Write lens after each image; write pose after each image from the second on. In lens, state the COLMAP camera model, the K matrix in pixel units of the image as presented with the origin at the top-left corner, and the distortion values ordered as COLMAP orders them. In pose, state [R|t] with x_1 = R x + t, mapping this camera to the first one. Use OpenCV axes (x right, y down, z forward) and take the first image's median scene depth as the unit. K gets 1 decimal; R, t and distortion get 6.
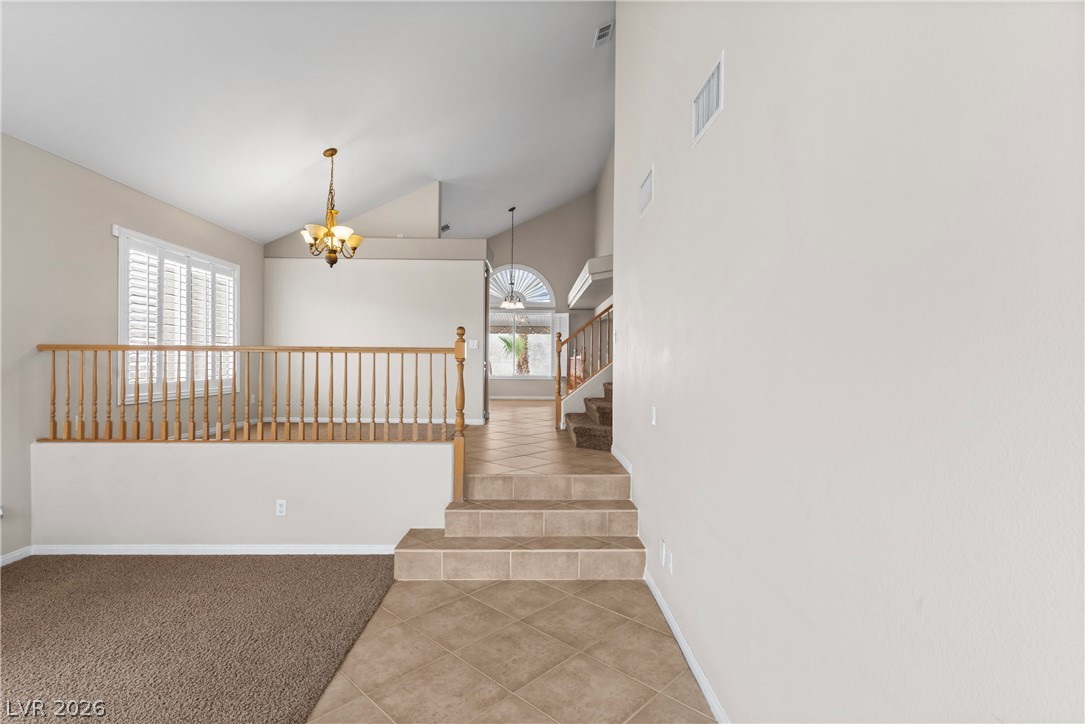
lens RADIAL K [[518.1, 0, 542.6], [0, 518.1, 360.3], [0, 0, 1]] dist [0.002630, 0.001311]
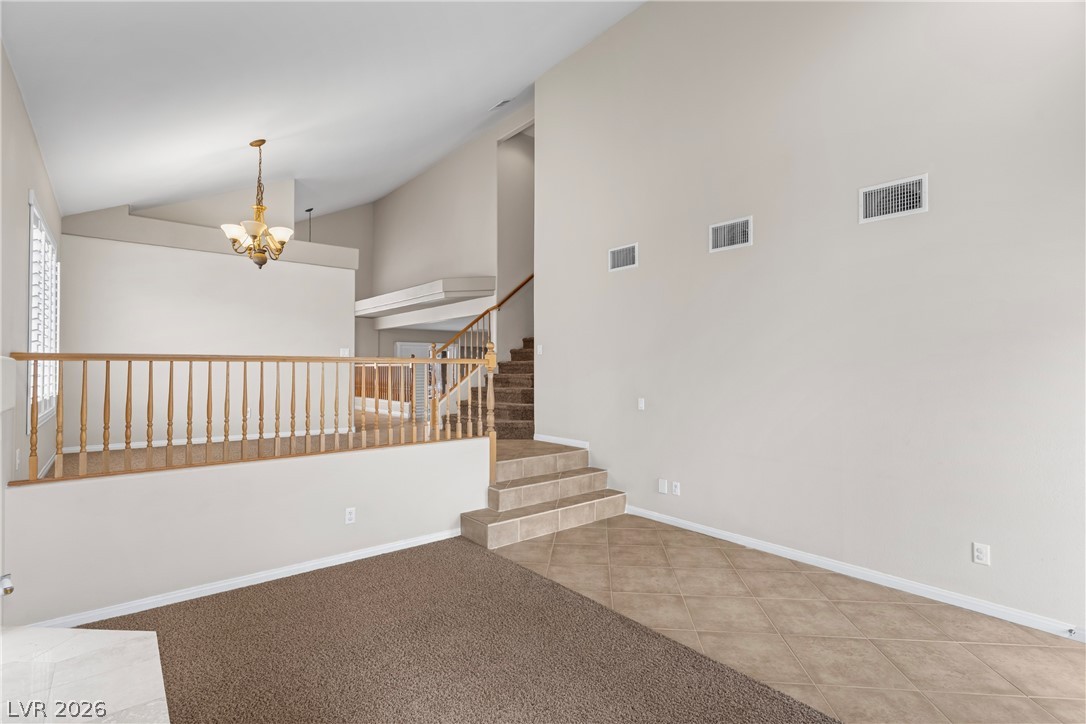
lens RADIAL K [[518.6, 0, 546.6], [0, 518.6, 362.9], [0, 0, 1]] dist [0.002630, 0.001311]
pose [[0.782042, -0.001437, 0.623224, -0.905492], [0.005445, 0.999975, -0.004527, -0.009853], [-0.623202, 0.006934, 0.782030, -0.042725]]
